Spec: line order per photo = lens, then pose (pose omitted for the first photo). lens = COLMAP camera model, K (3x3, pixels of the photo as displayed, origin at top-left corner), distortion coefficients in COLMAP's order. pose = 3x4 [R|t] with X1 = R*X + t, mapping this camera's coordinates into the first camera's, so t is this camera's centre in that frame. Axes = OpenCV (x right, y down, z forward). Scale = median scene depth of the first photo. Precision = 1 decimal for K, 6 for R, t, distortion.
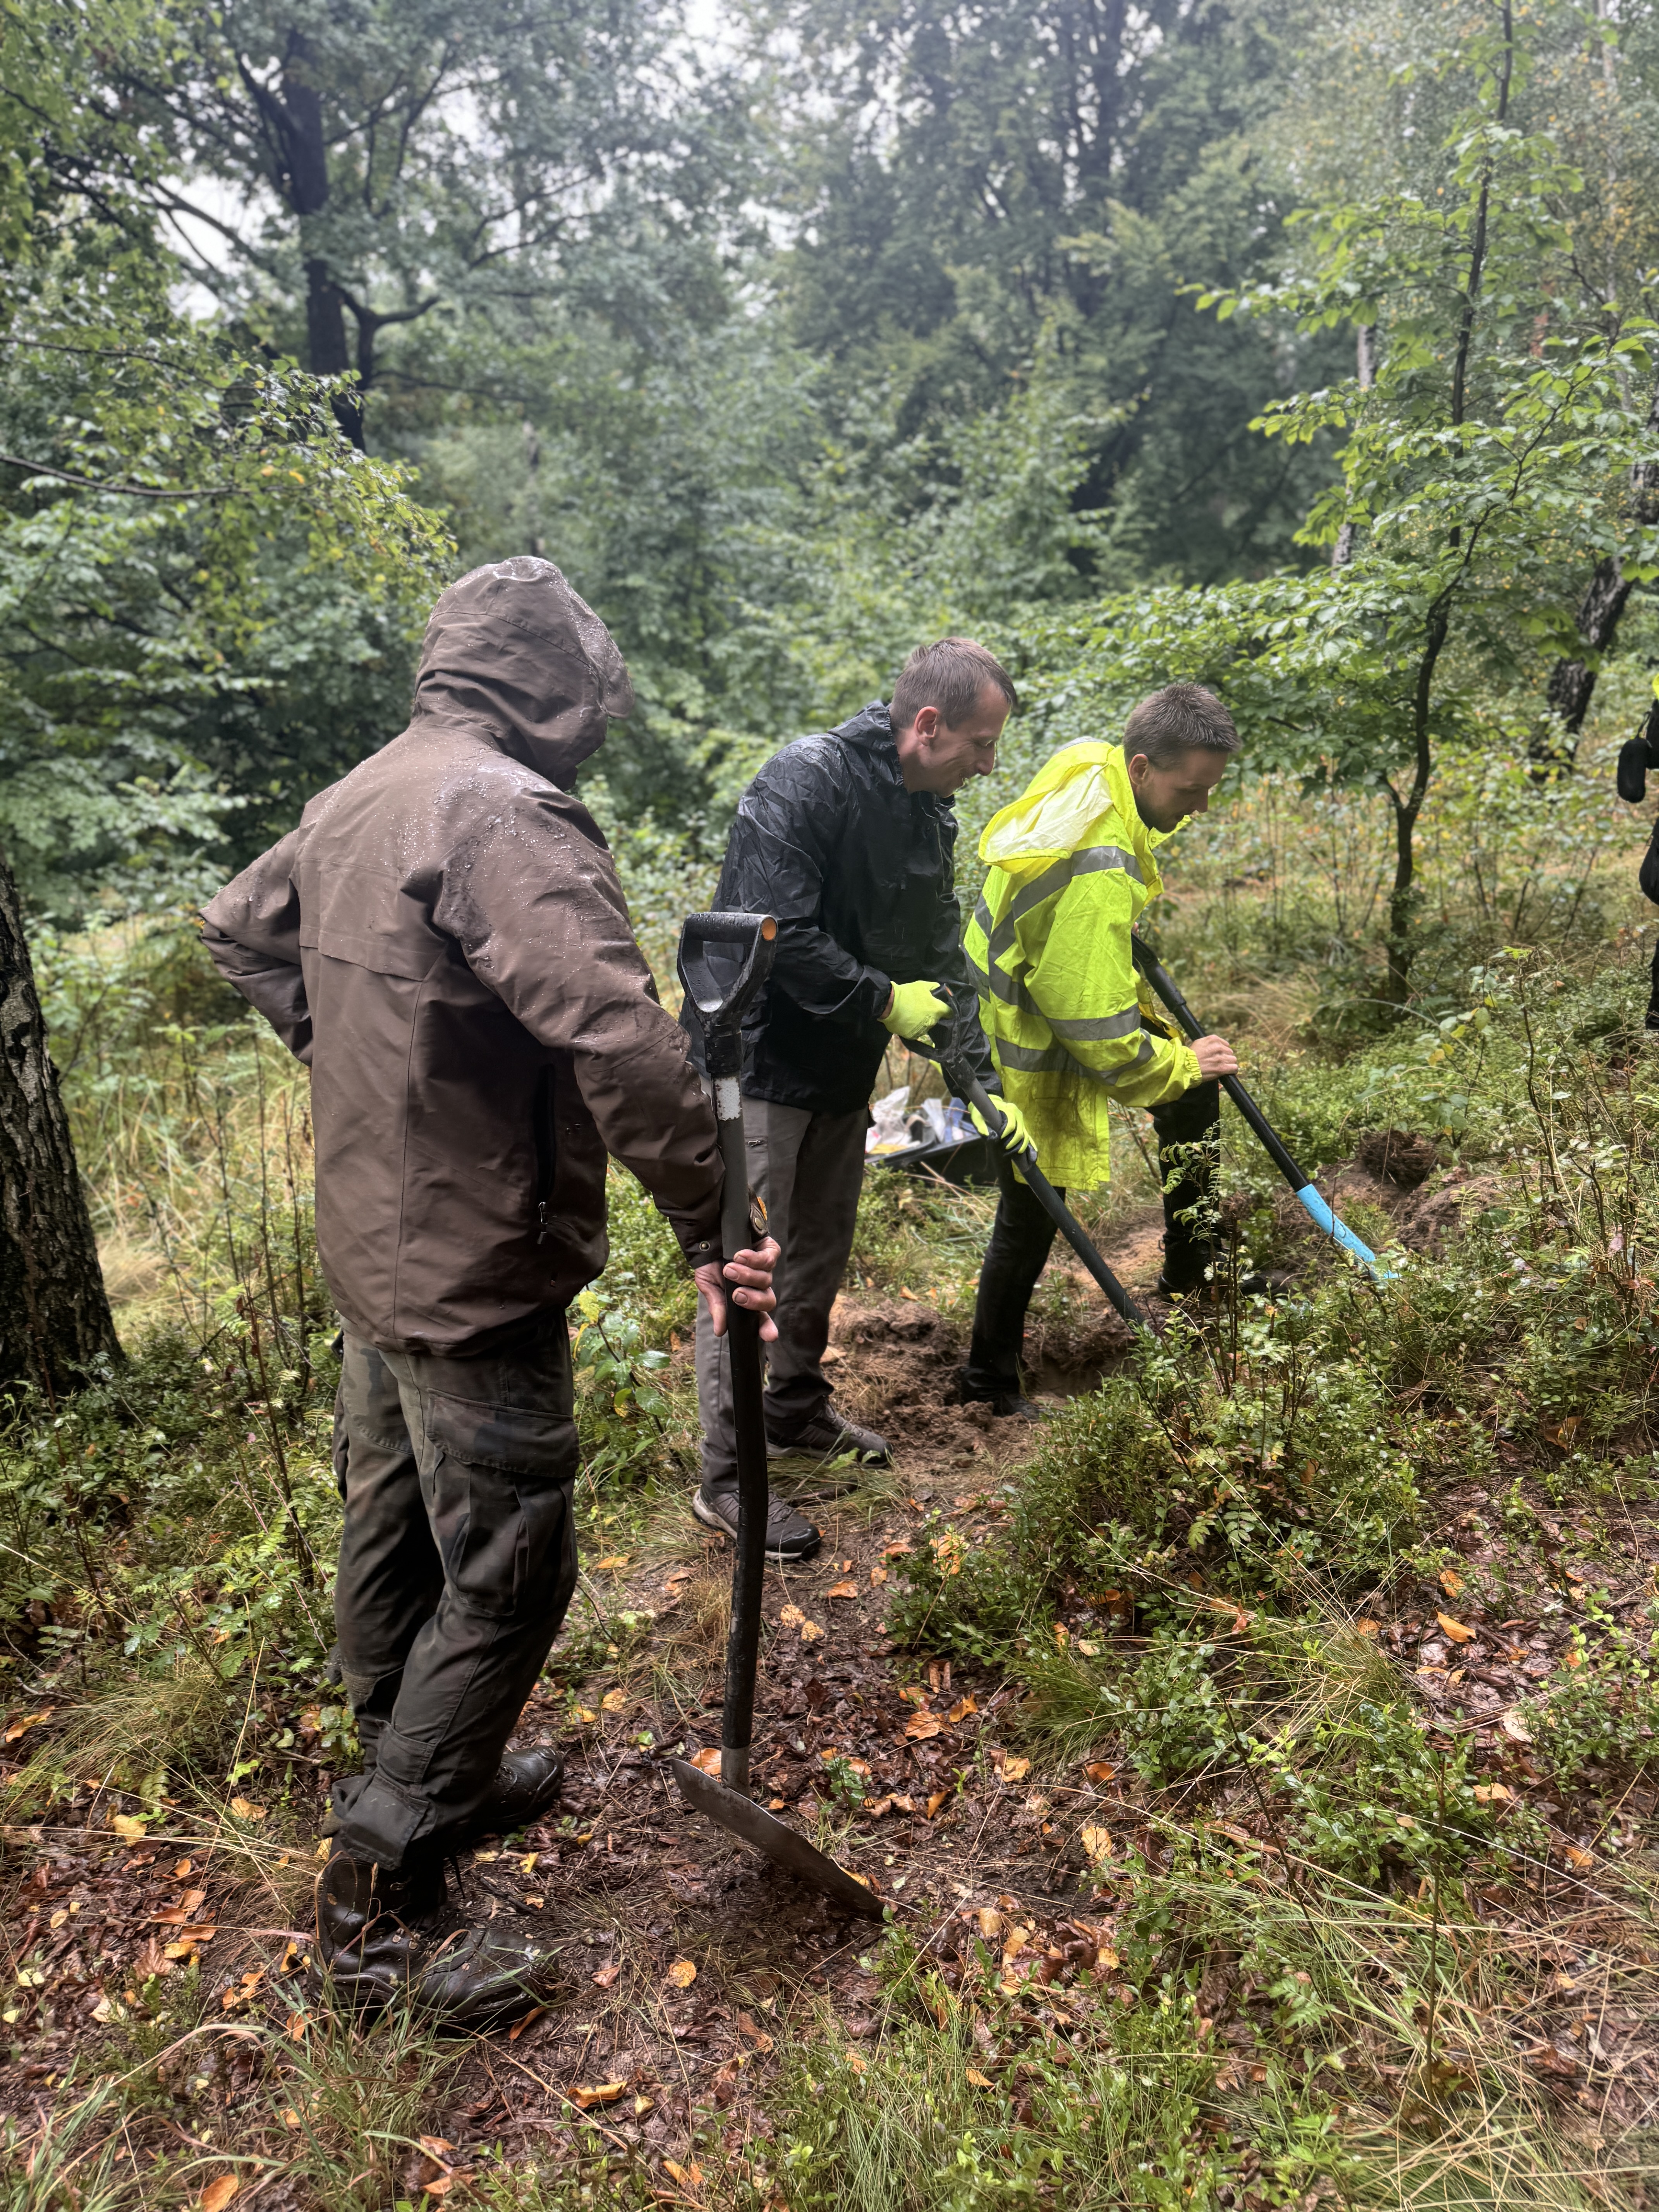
lens RADIAL K [[1573.4, 0, 832.5], [0, 1573.4, 1090.6], [0, 0, 1]] dist [0.031973, -0.043957]
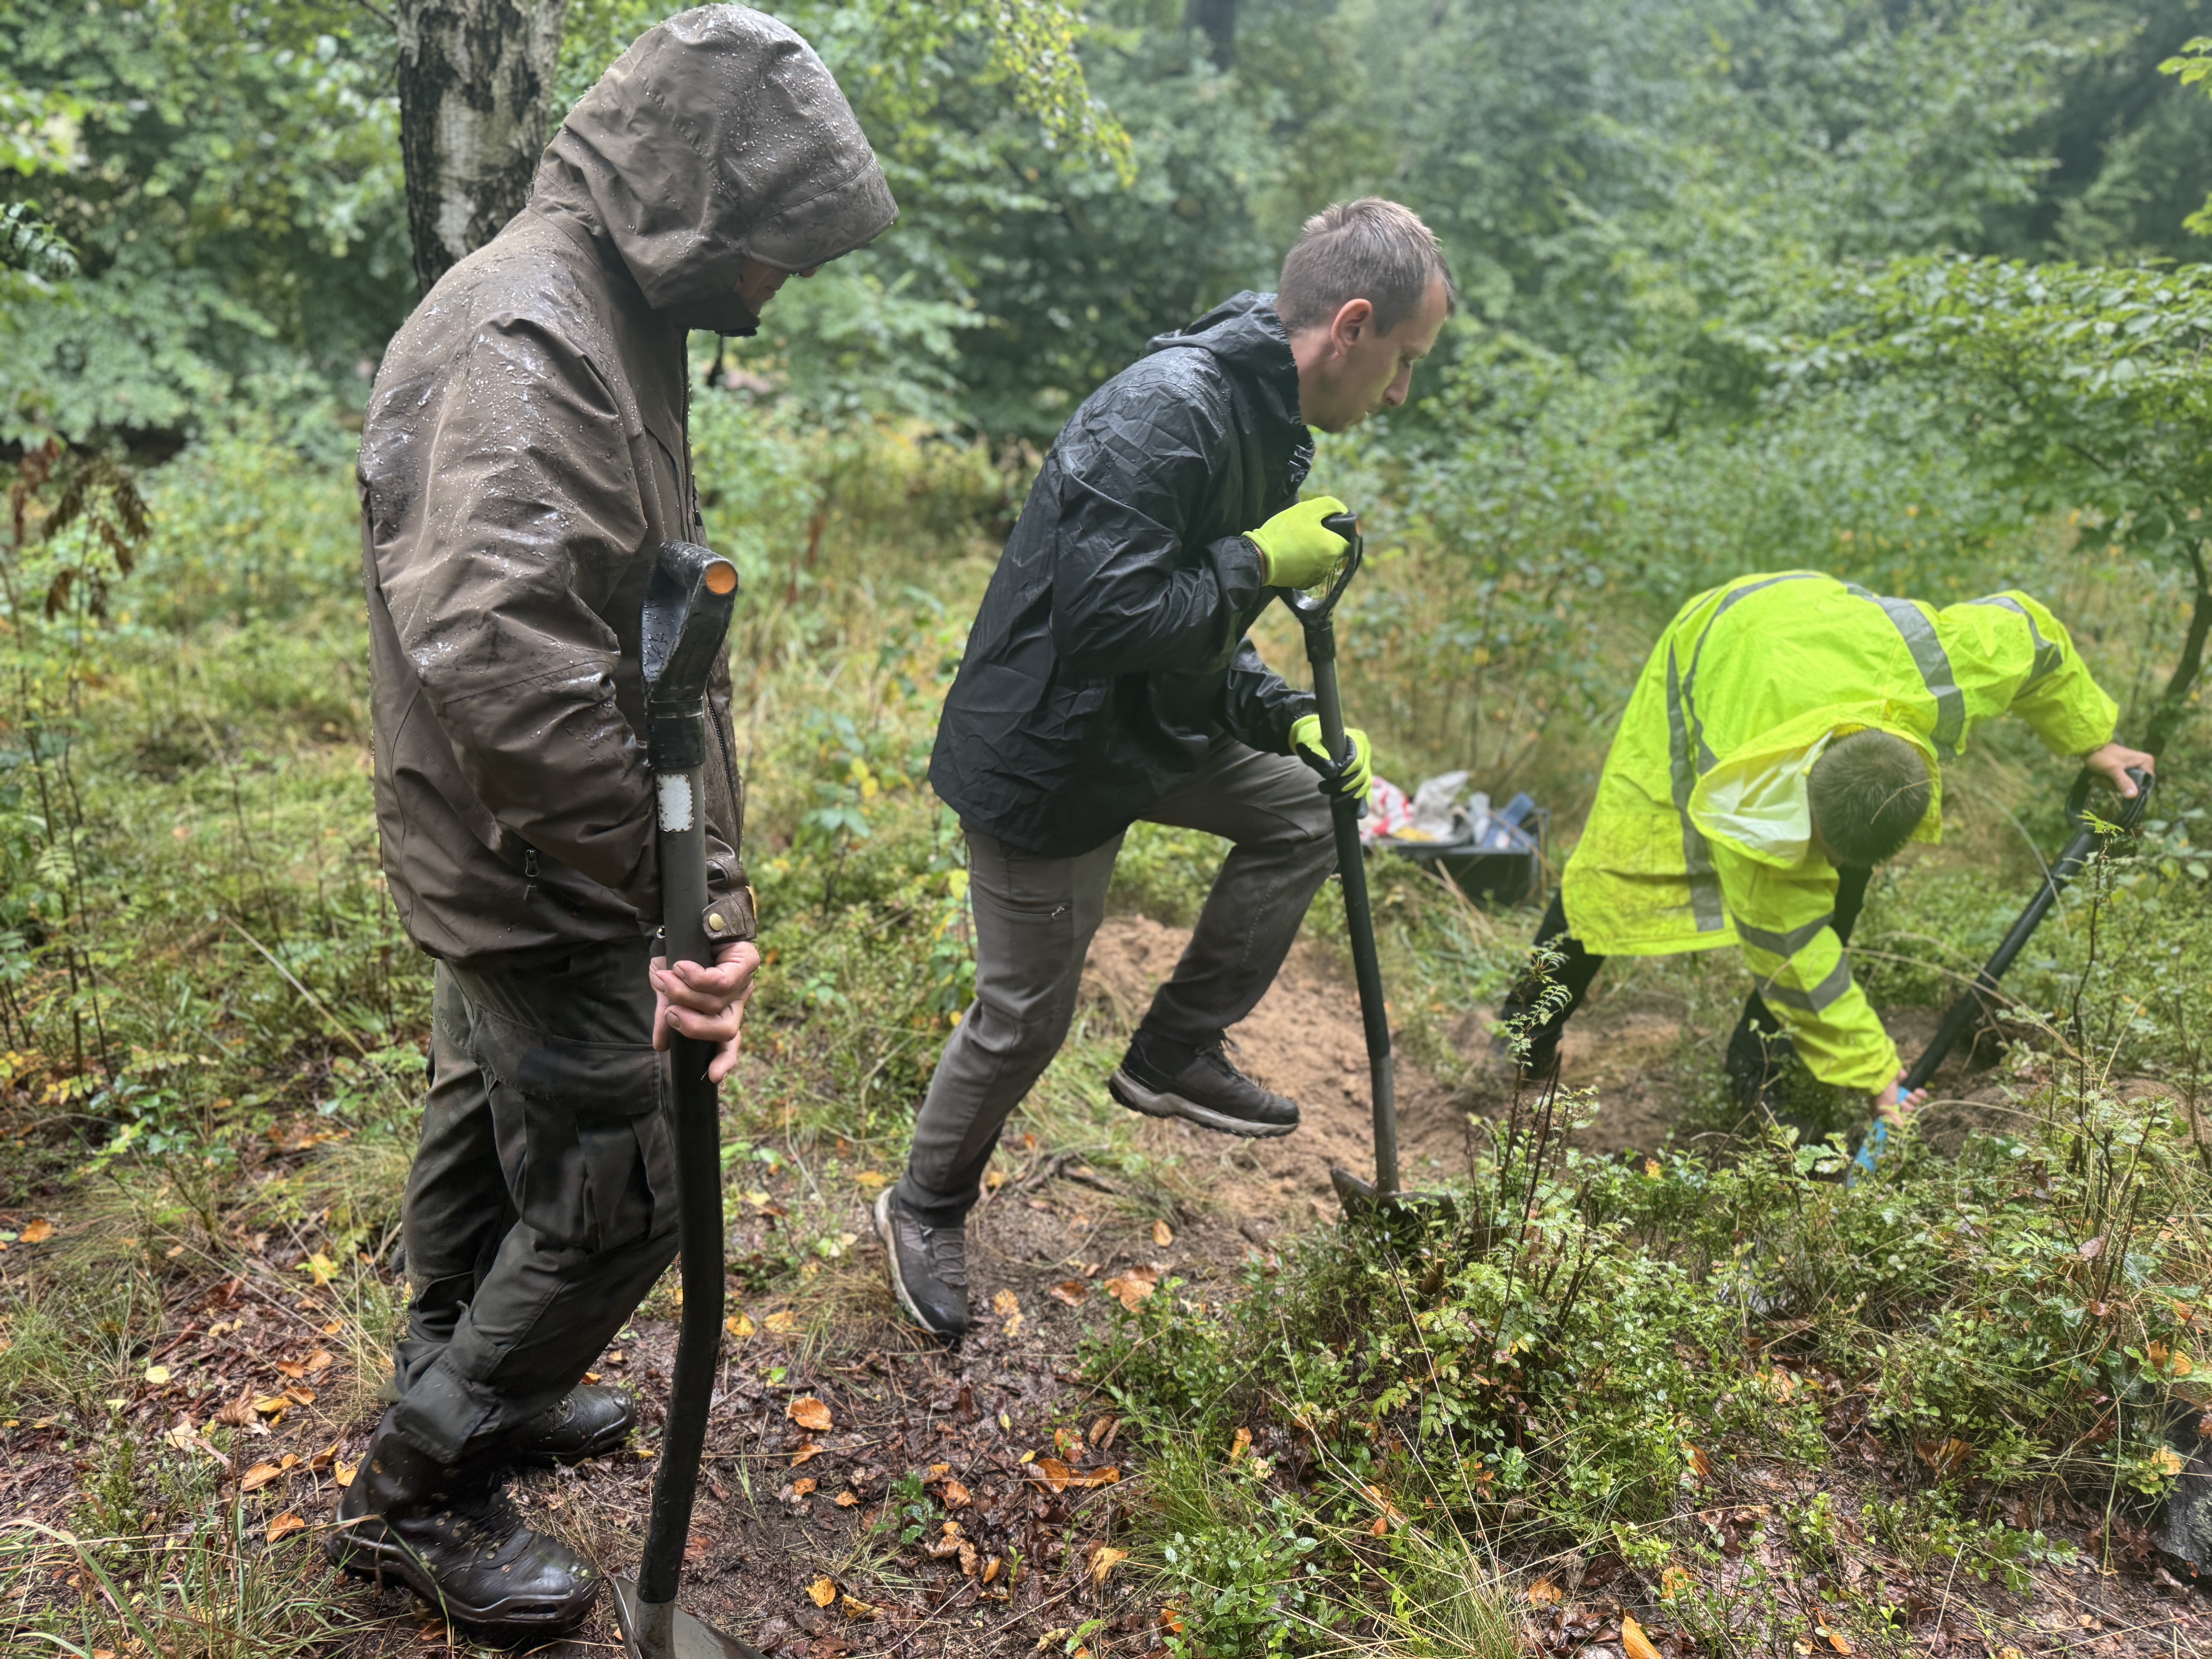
lens RADIAL K [[1573.4, 0, 1110.2], [0, 1573.4, 837.2], [0, 0, 1]] dist [0.031973, -0.043957]
pose [[0.918133, 0.276639, -0.283731, 0.134975], [-0.248073, 0.959588, 0.132855, -0.039358], [0.309018, -0.051593, 0.949656, 0.104135]]
